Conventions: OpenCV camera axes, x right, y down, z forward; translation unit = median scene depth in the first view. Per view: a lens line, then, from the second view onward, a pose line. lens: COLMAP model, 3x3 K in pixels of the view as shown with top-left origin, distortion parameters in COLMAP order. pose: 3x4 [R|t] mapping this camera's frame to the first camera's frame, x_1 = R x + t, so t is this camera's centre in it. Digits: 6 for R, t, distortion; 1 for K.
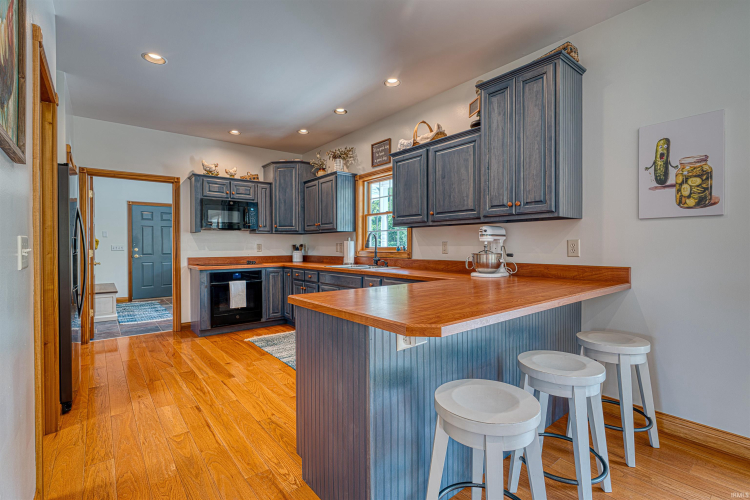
lens RADIAL K [[342.0, 0, 376.7], [0, 342.0, 247.9], [0, 0, 1]] dist [-0.009560, 0.000709]
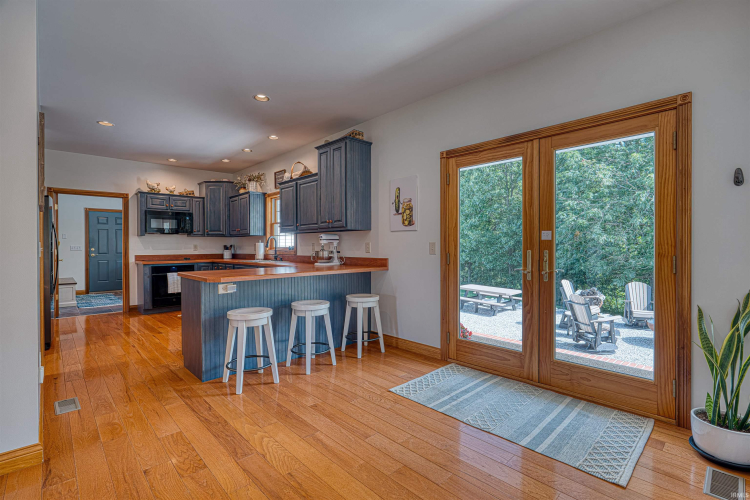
lens RADIAL K [[342.0, 0, 376.7], [0, 342.0, 247.9], [0, 0, 1]] dist [-0.009560, 0.000709]
pose [[0.996626, -0.000828, 0.082073, 0.264081], [0.000892, 0.999999, -0.000744, 0.002038], [-0.082073, 0.000814, 0.996626, -0.378220]]
